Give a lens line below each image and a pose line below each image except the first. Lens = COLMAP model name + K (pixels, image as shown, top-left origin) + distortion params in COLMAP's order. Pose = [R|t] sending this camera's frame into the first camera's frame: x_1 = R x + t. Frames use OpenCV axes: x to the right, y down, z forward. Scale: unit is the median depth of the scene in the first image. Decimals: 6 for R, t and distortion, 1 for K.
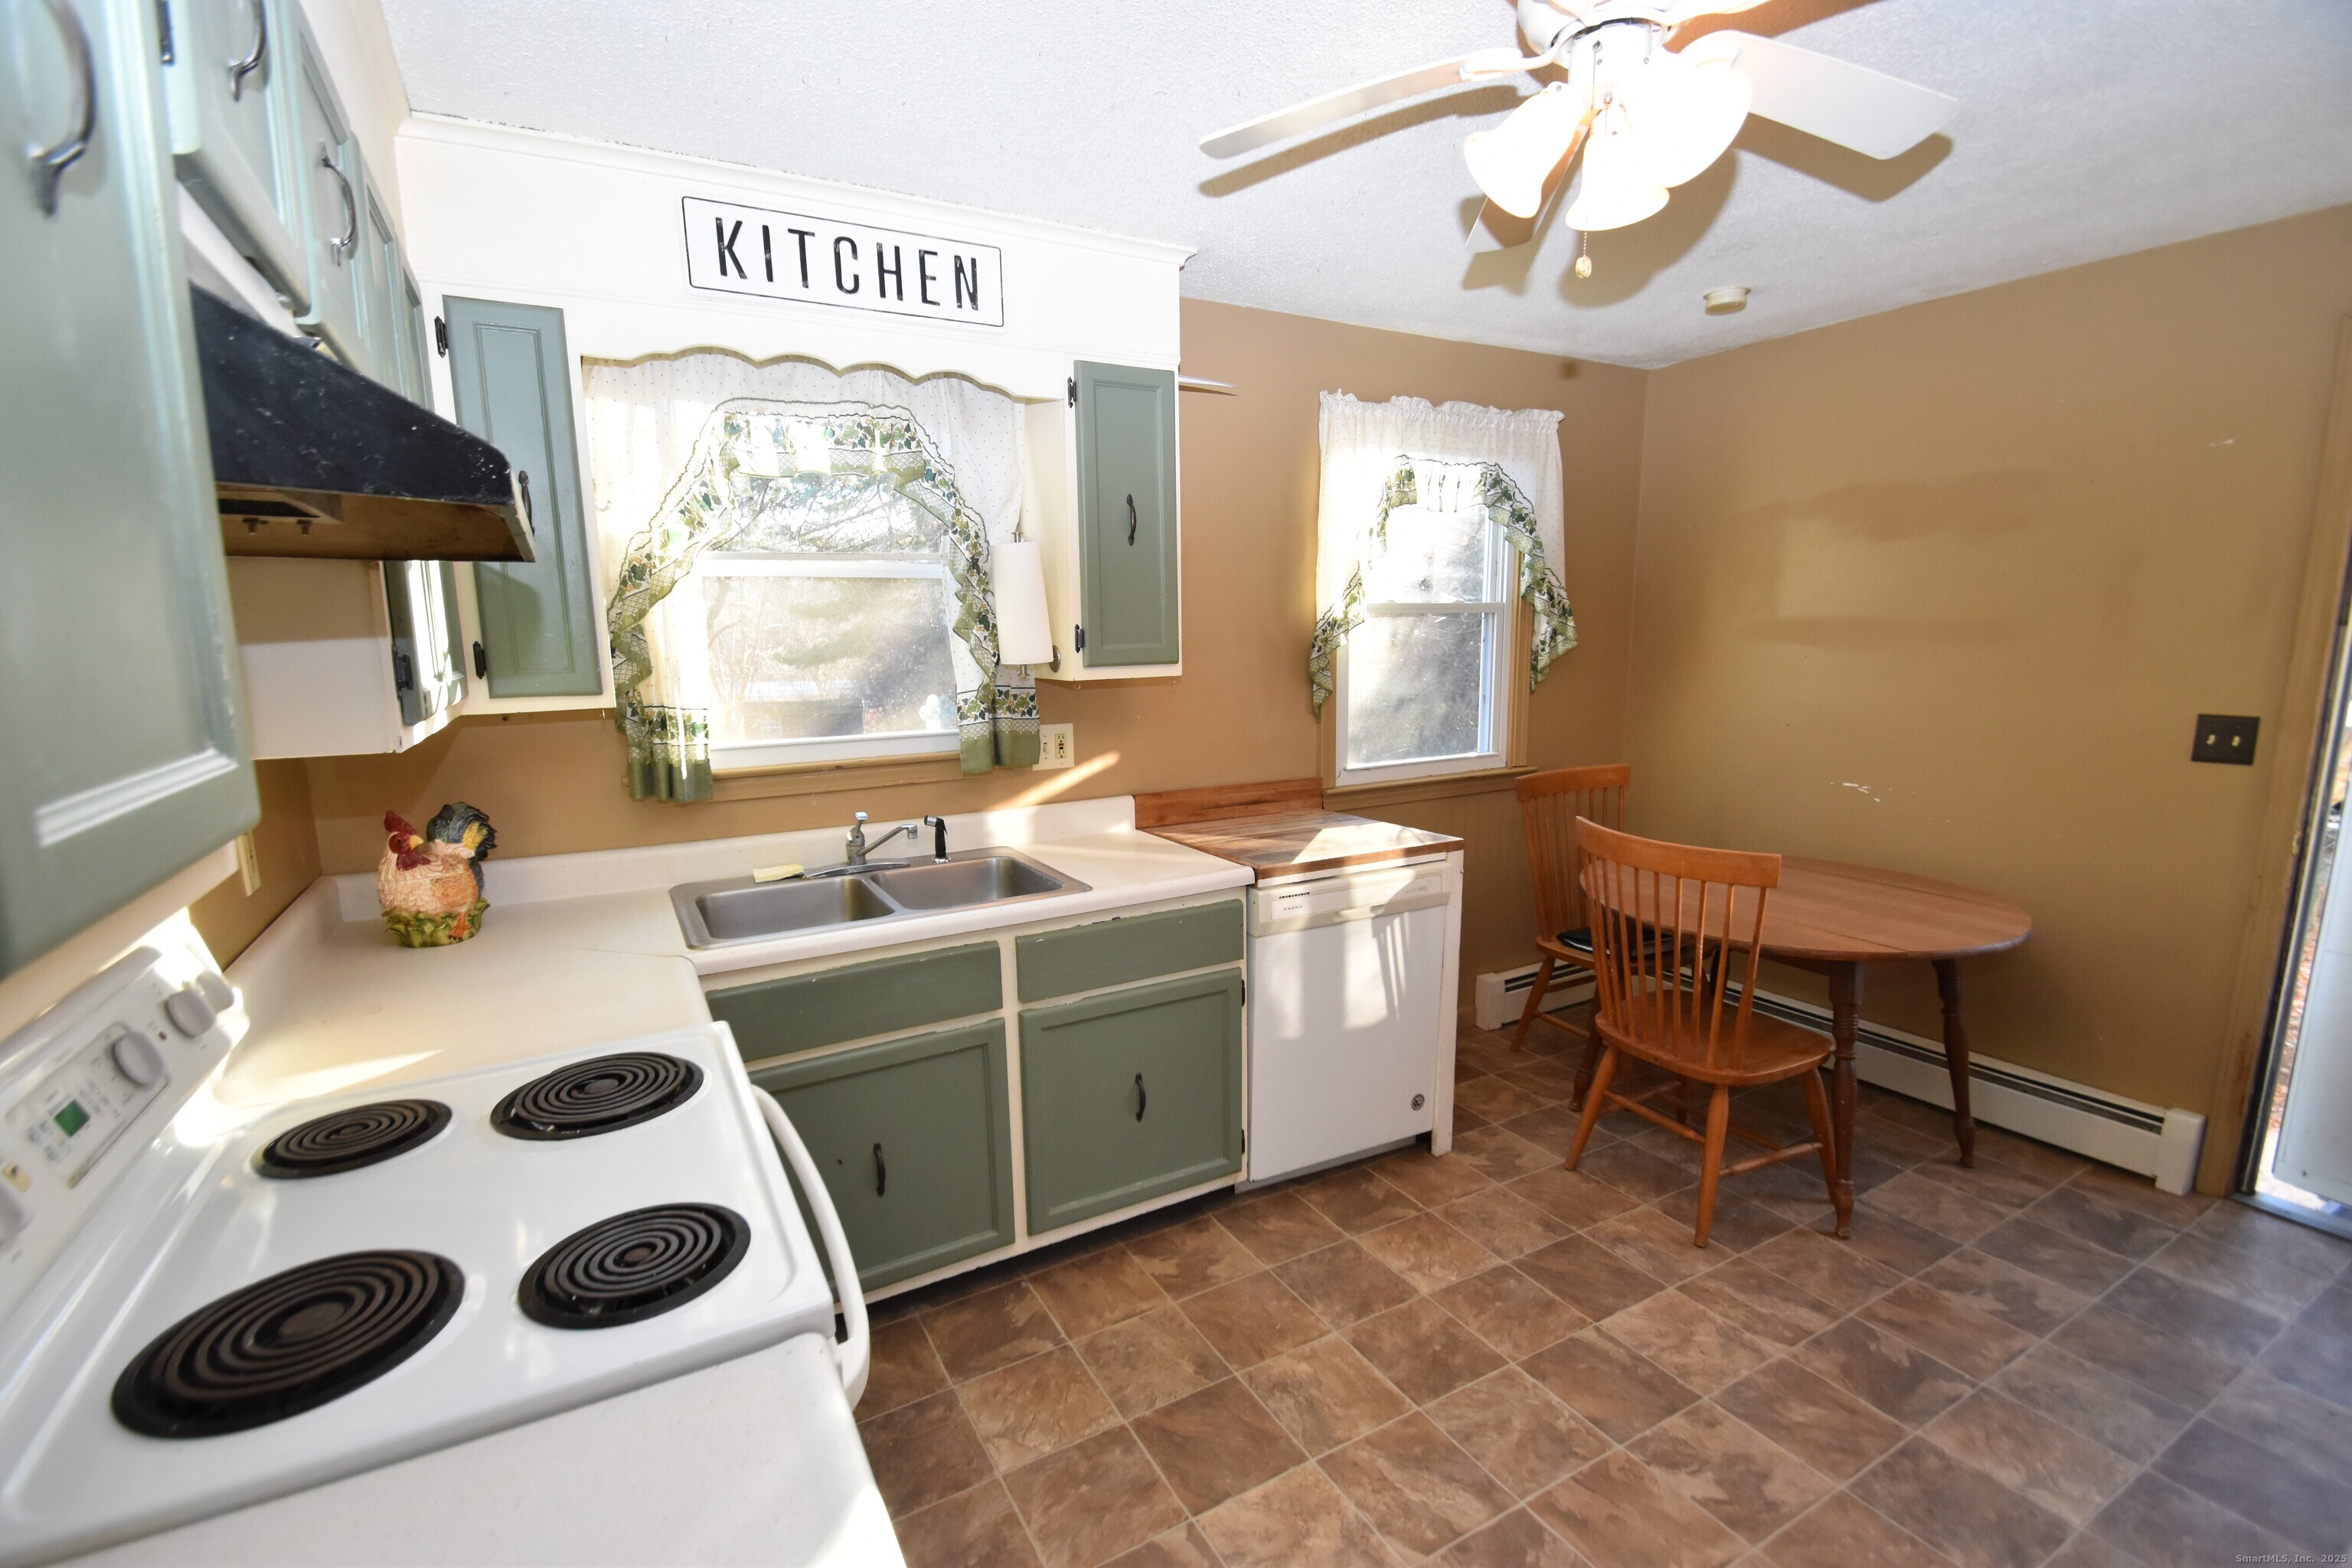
lens RADIAL K [[1046.4, 0, 1152.0], [0, 1046.4, 798.5], [0, 0, 1]] dist [0.000496, -0.000236]
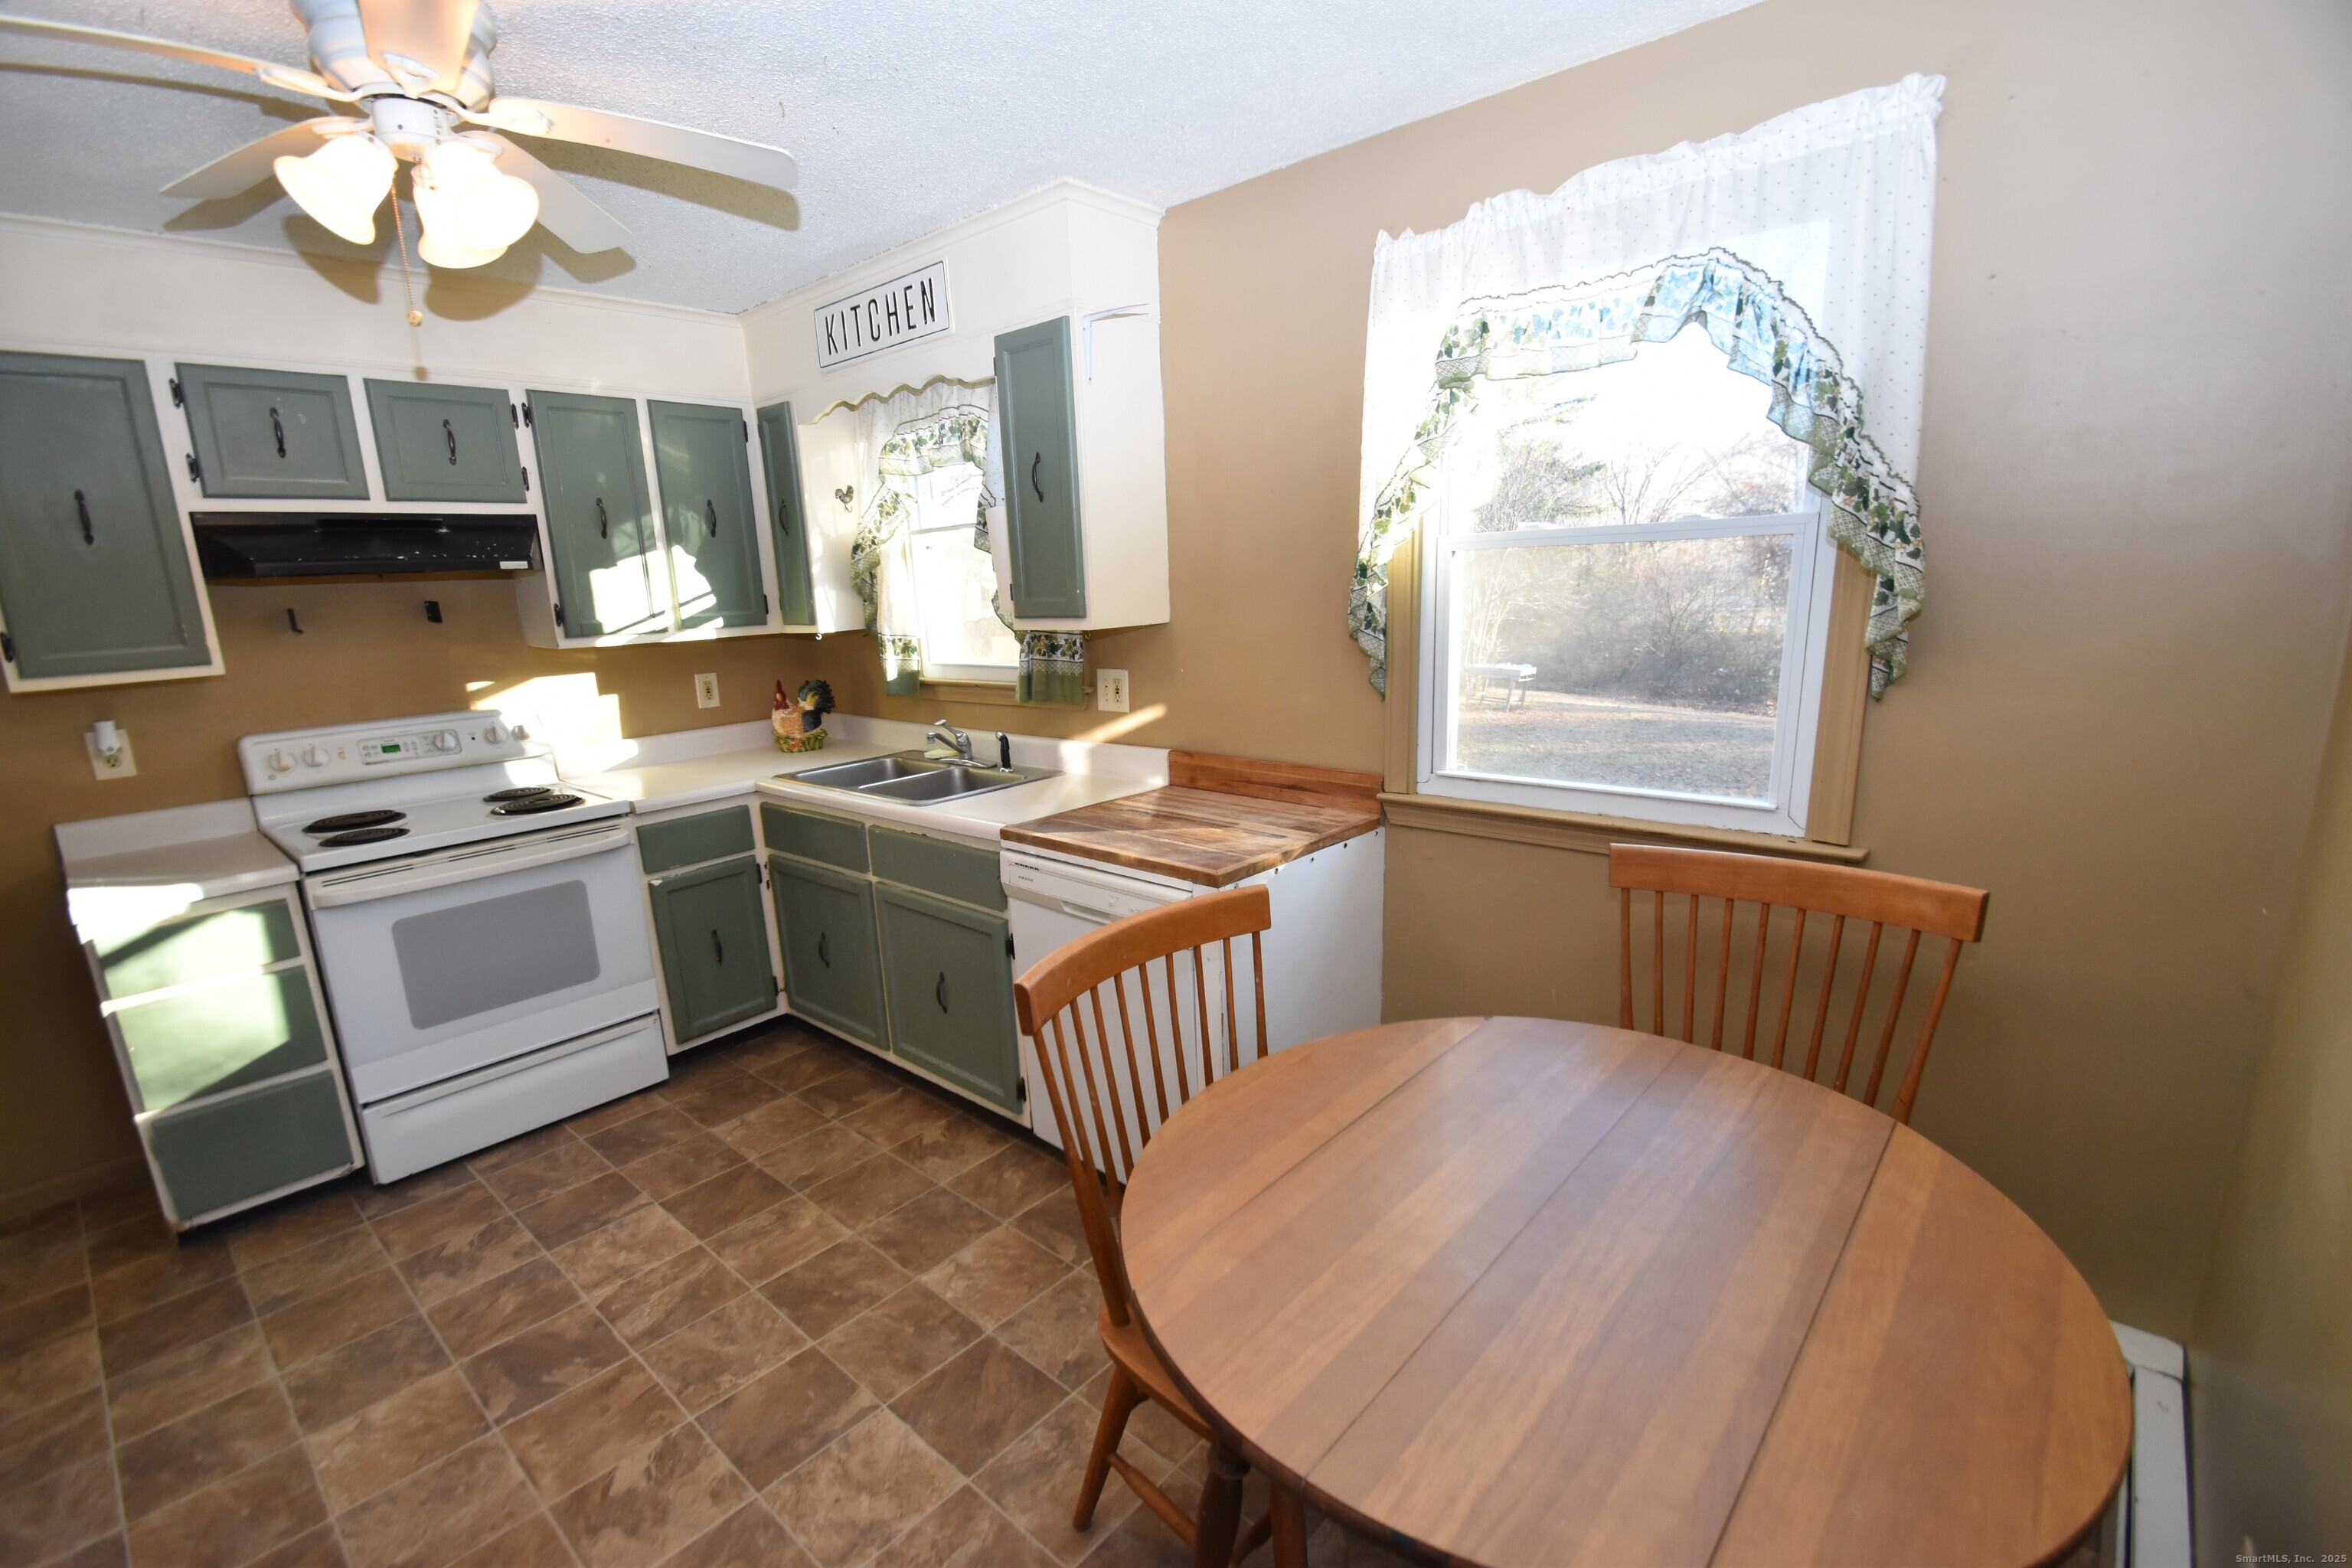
lens RADIAL K [[1046.4, 0, 1152.0], [0, 1046.4, 798.5], [0, 0, 1]] dist [0.000496, -0.000236]
pose [[0.319665, 0.200828, -0.926003, 1.196530], [-0.121081, 0.977927, 0.170291, -0.165403], [0.939762, 0.057685, 0.336926, 0.886562]]
